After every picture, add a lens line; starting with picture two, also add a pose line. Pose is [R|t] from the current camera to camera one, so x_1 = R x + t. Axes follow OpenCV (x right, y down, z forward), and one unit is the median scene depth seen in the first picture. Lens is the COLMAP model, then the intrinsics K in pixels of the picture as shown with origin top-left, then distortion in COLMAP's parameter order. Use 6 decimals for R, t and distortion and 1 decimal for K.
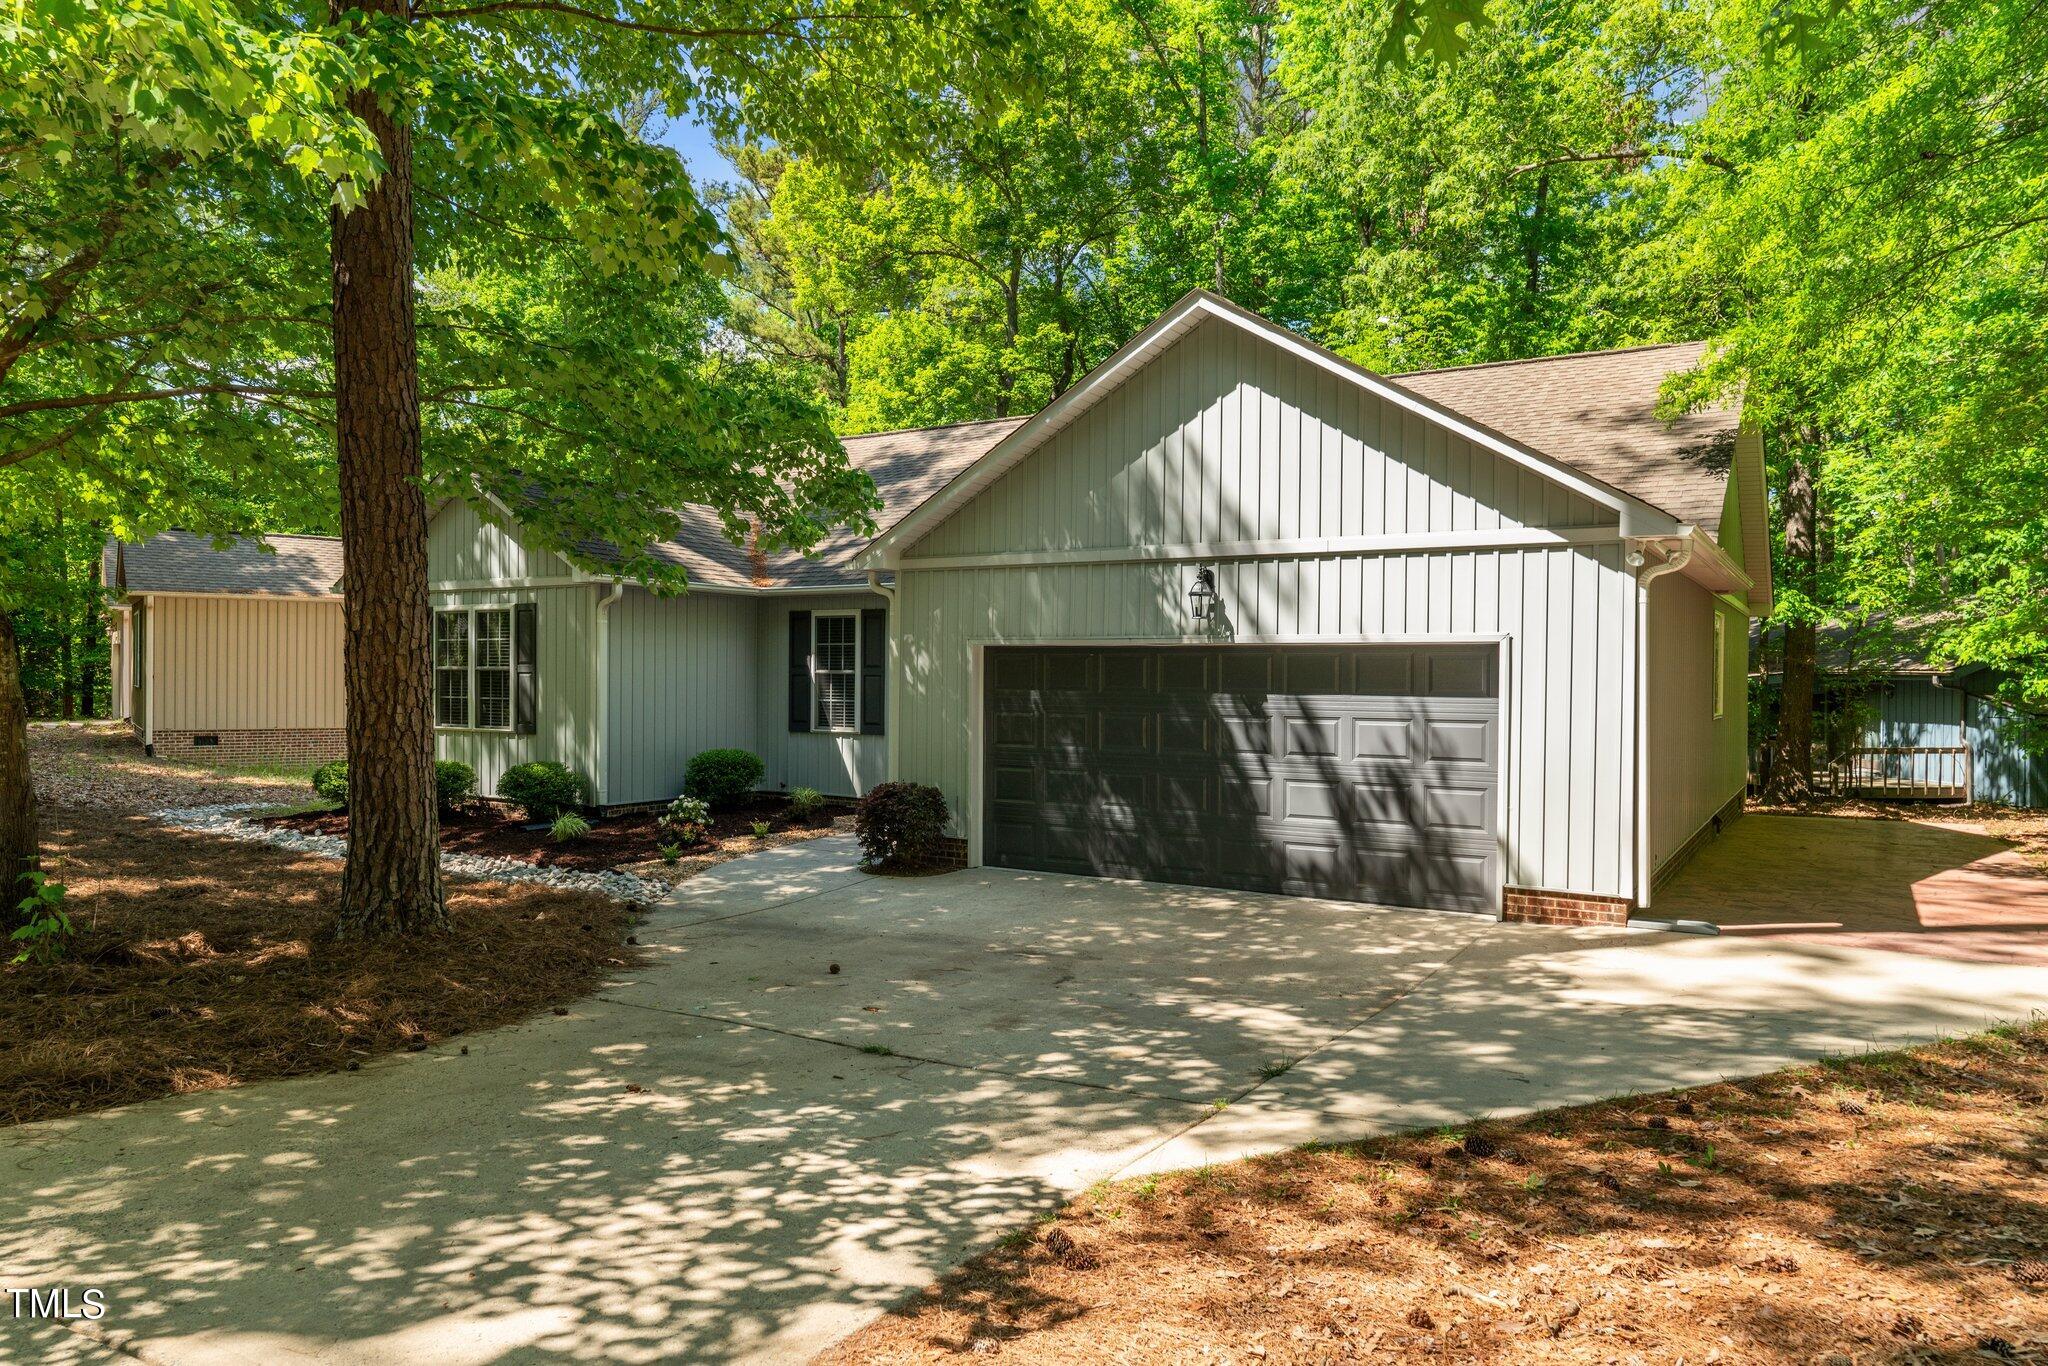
lens RADIAL K [[1296.5, 0, 1029.5], [0, 1296.5, 672.8], [0, 0, 1]] dist [0.002068, -0.001348]
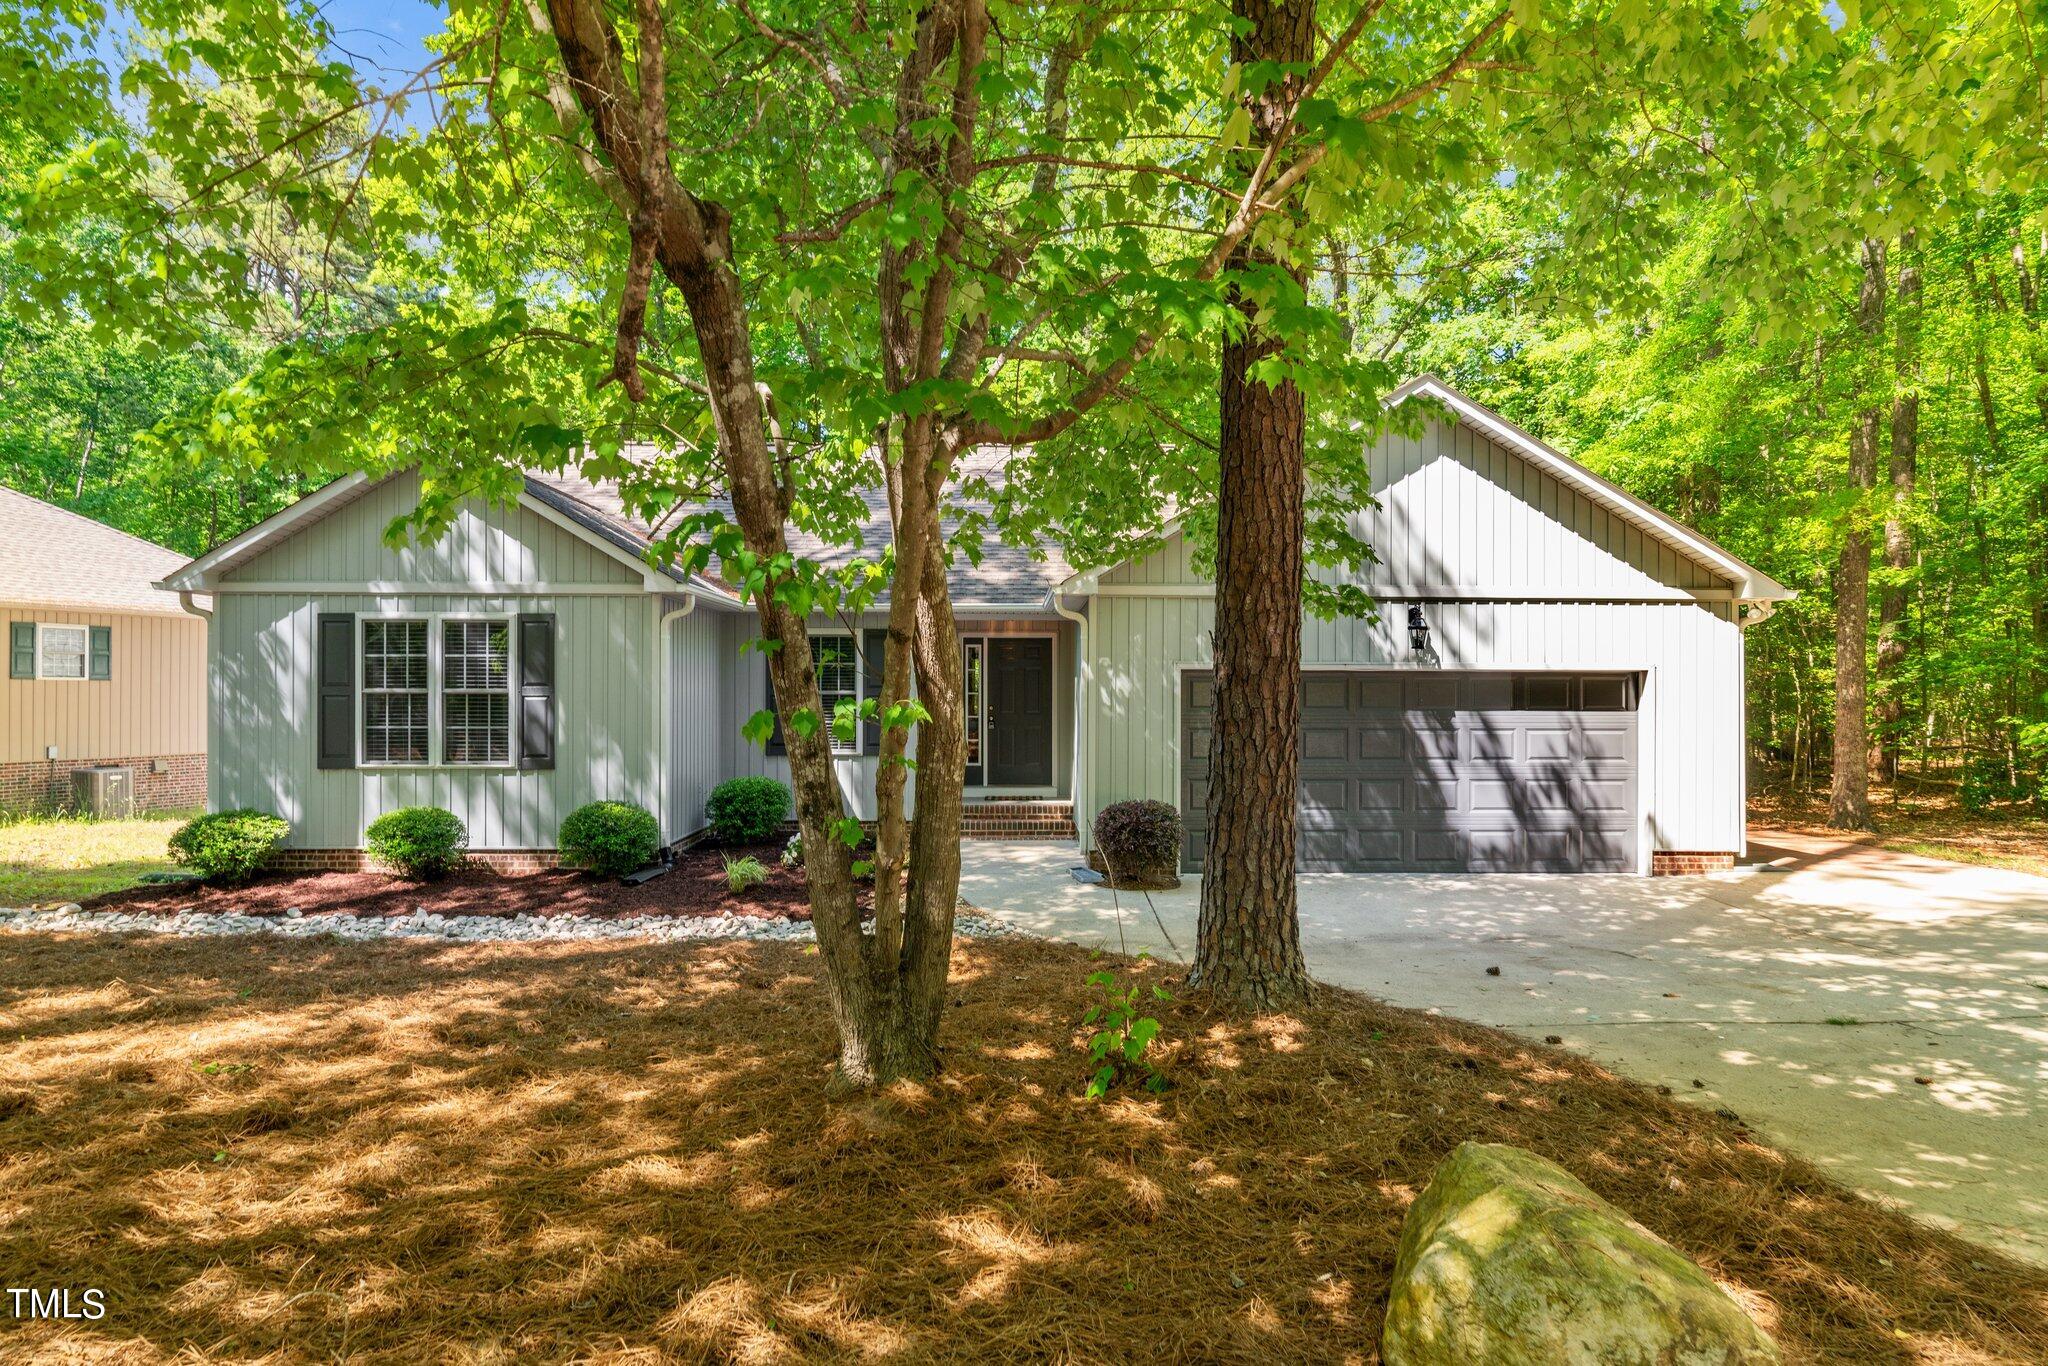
lens RADIAL K [[1157.2, 0, 1021.6], [0, 1157.2, 687.9], [0, 0, 1]] dist [-0.006843, 0.000926]
pose [[0.849731, -0.004271, 0.527199, -0.746459], [0.002672, 0.999989, 0.003795, -0.010804], [-0.527210, -0.001816, 0.849733, 0.287605]]
